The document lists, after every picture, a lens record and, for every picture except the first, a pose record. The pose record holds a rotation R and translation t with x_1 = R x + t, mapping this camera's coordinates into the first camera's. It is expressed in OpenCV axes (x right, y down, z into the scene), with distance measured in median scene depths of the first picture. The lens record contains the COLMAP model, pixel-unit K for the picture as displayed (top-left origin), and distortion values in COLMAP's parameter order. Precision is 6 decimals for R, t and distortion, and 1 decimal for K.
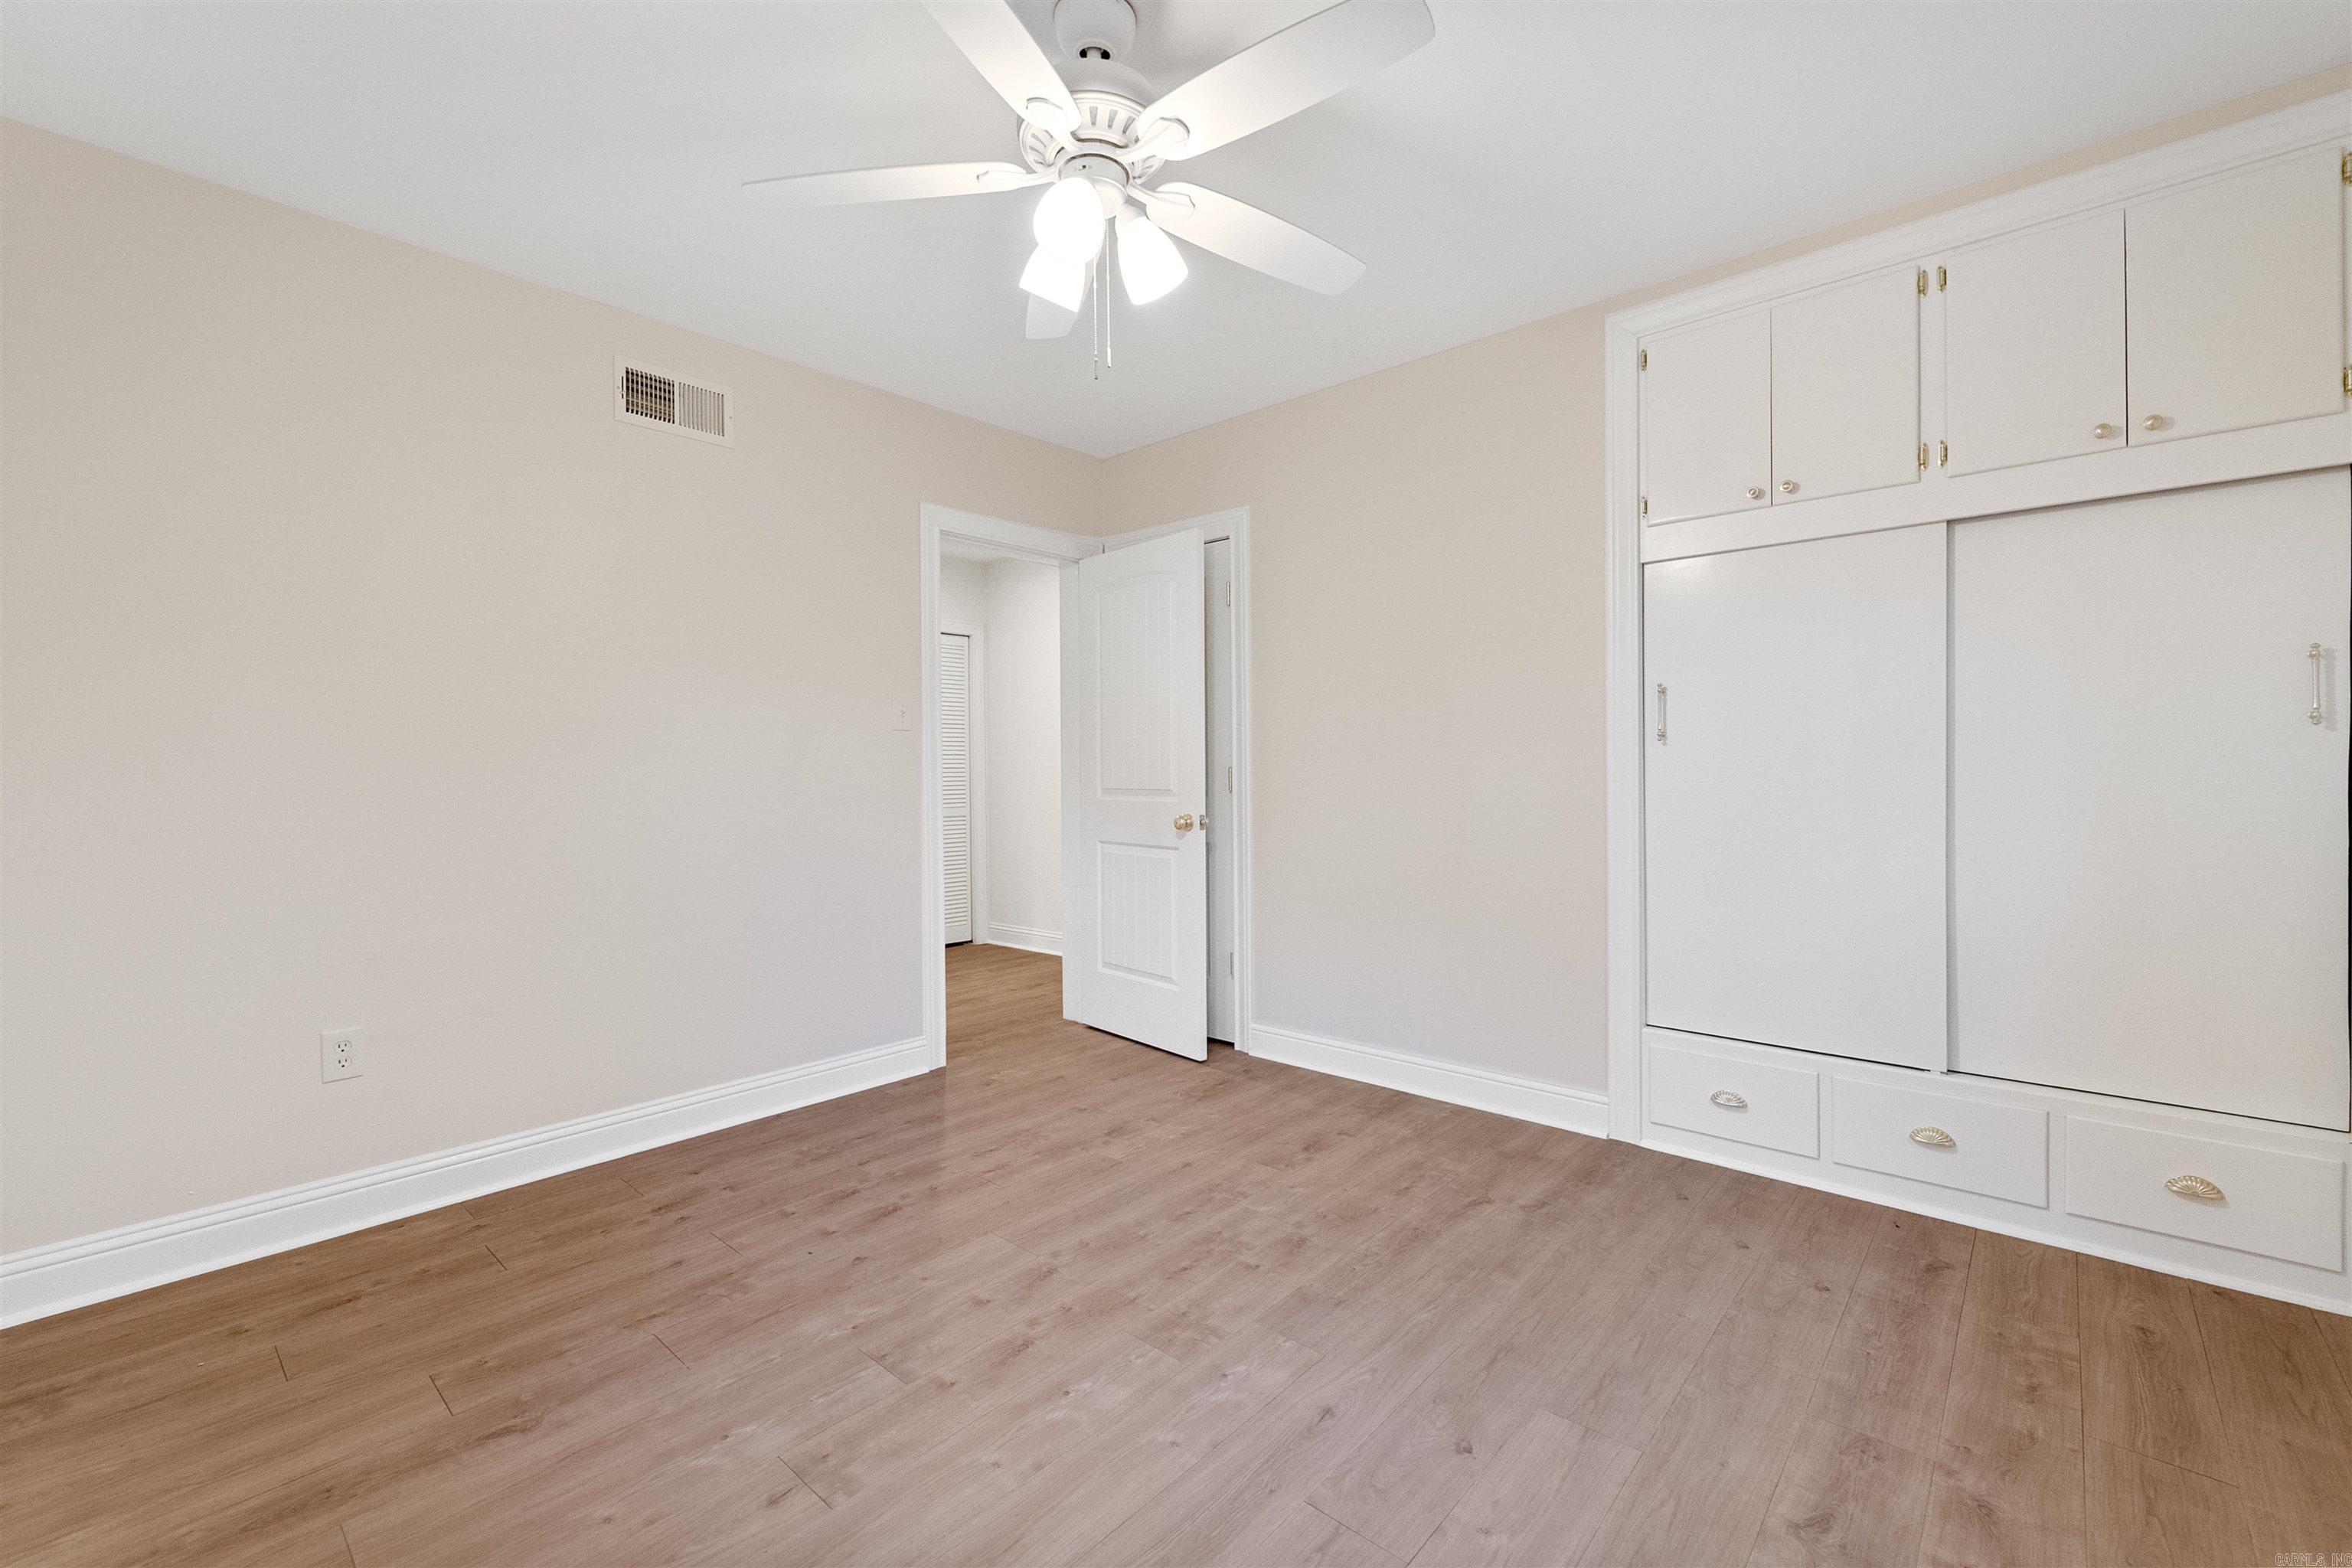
lens RADIAL K [[972.2, 0, 1184.7], [0, 972.2, 777.4], [0, 0, 1]] dist [0.001059, -0.003458]
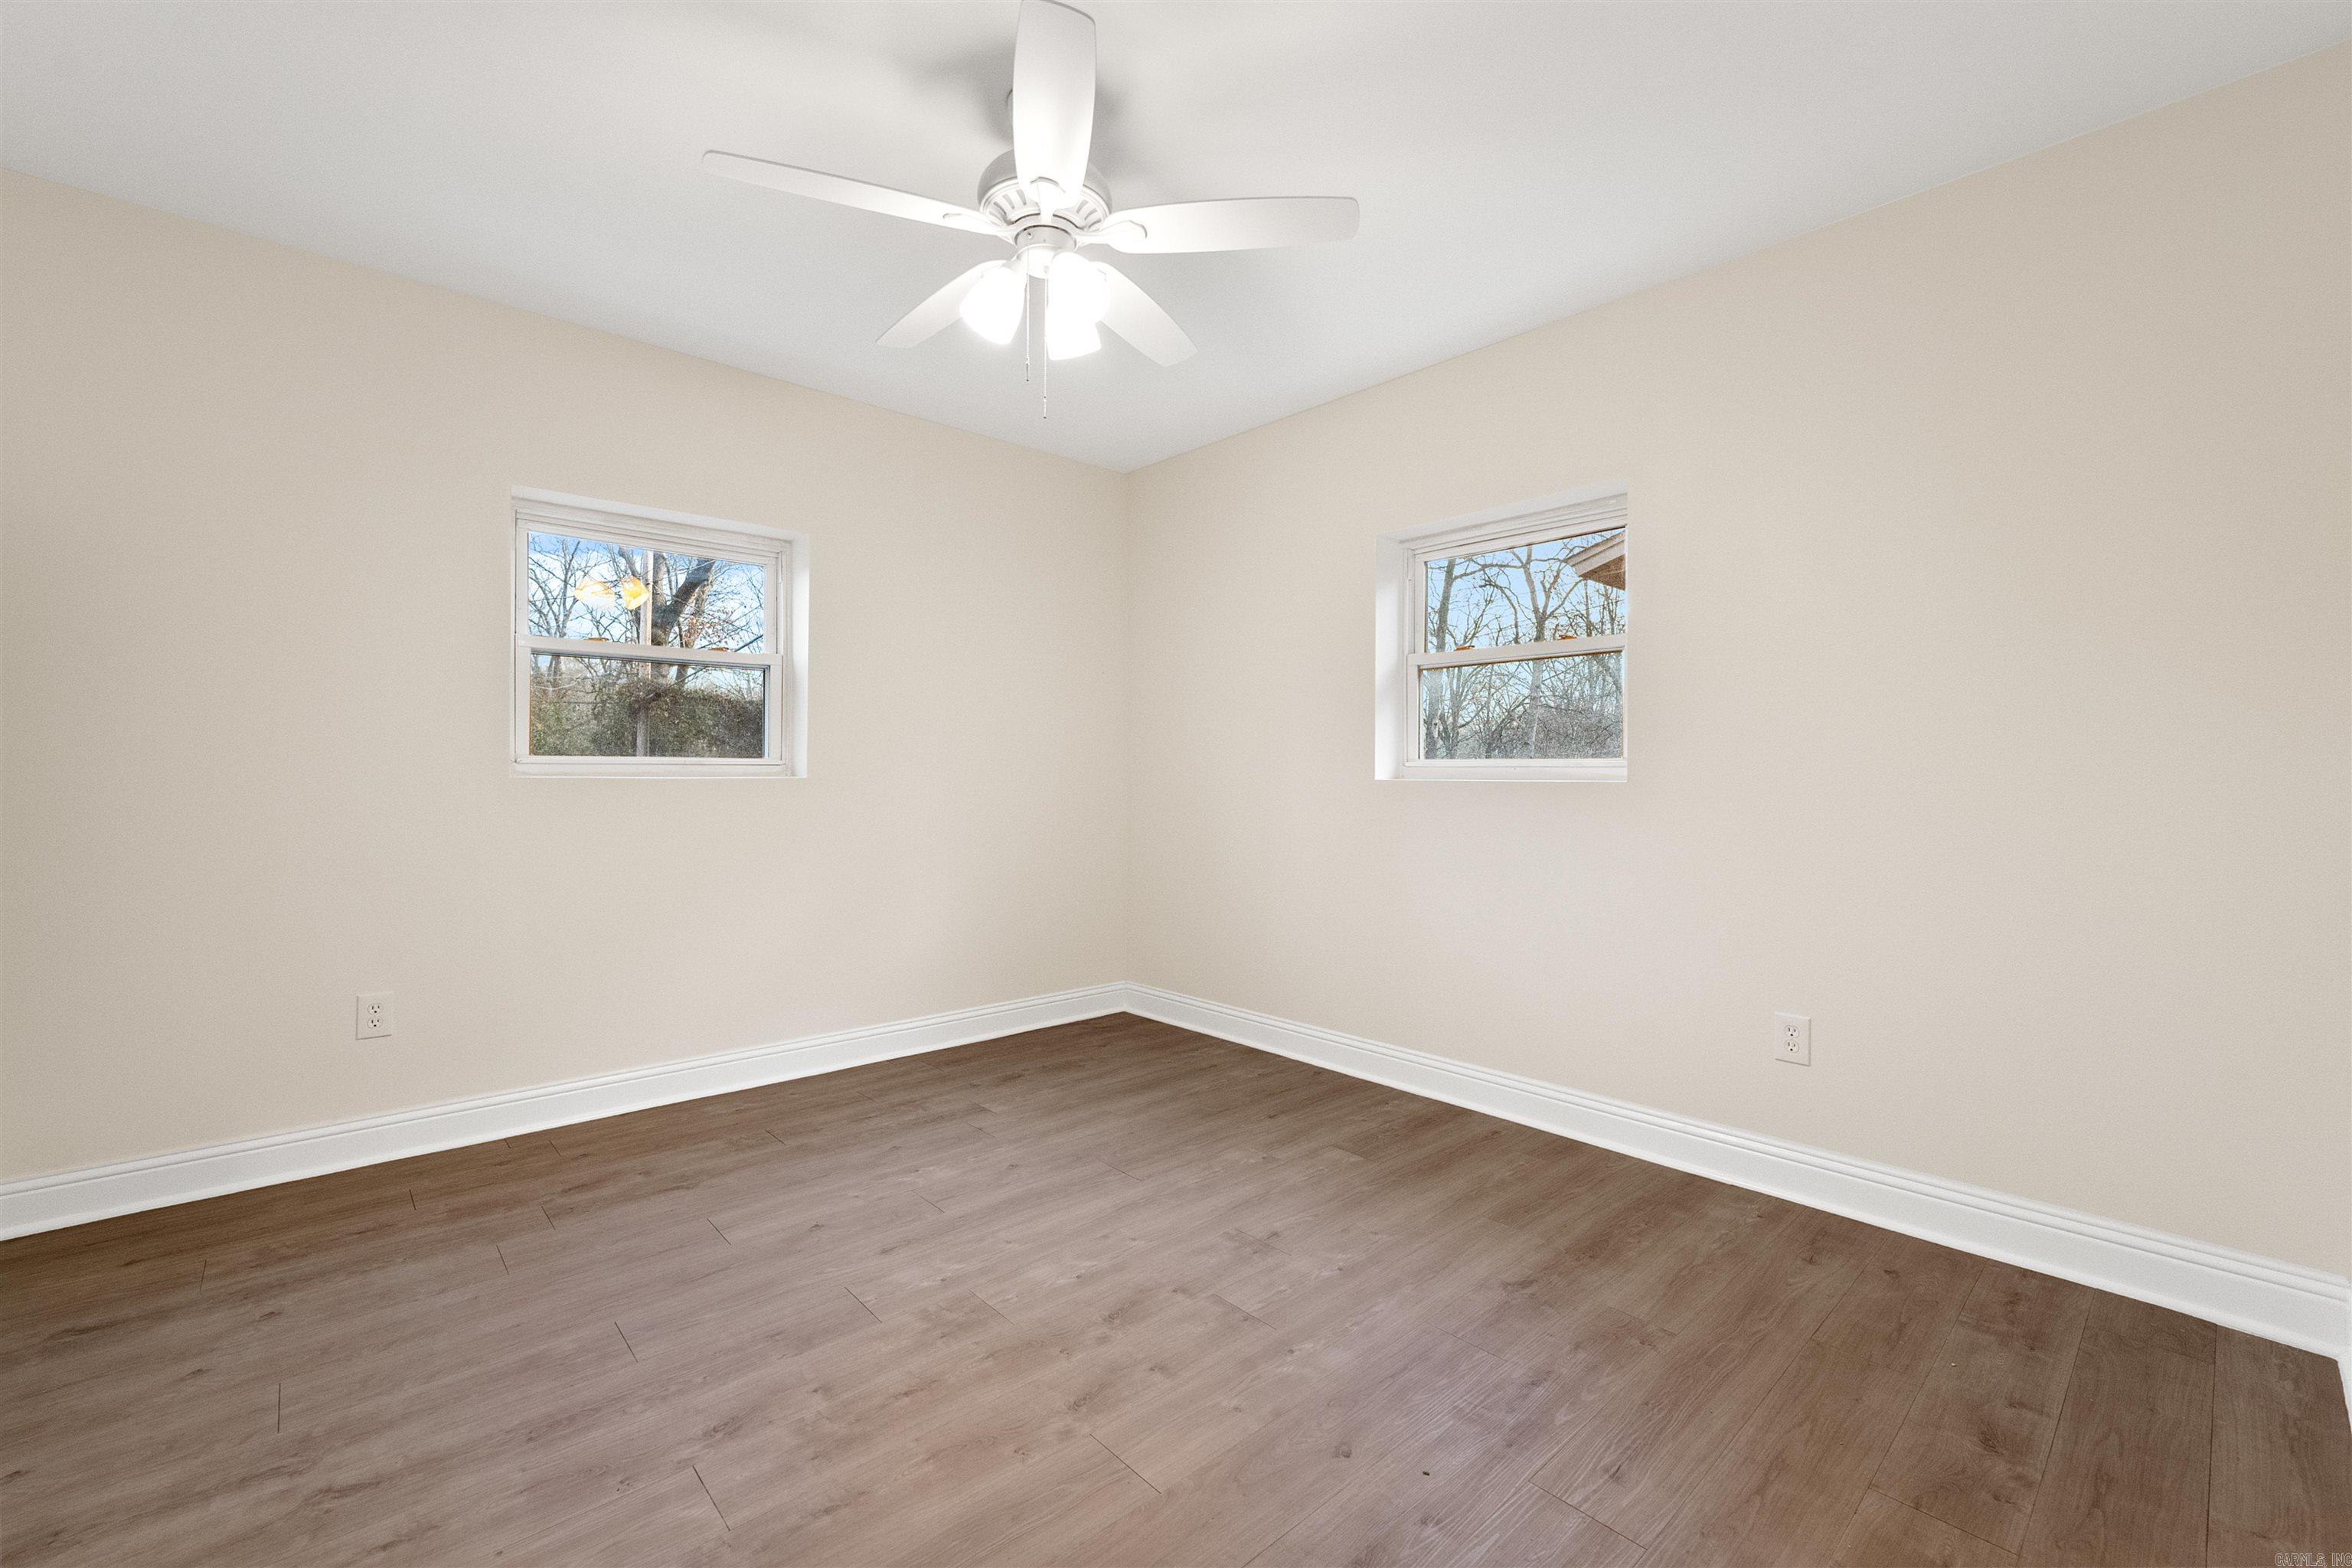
lens RADIAL K [[972.2, 0, 1184.7], [0, 972.2, 777.4], [0, 0, 1]] dist [0.001059, -0.003458]
pose [[-0.994809, 0.004970, 0.101637, -0.334139], [0.005375, 0.999979, 0.003710, 0.009919], [-0.101617, 0.004237, -0.994815, 1.931062]]
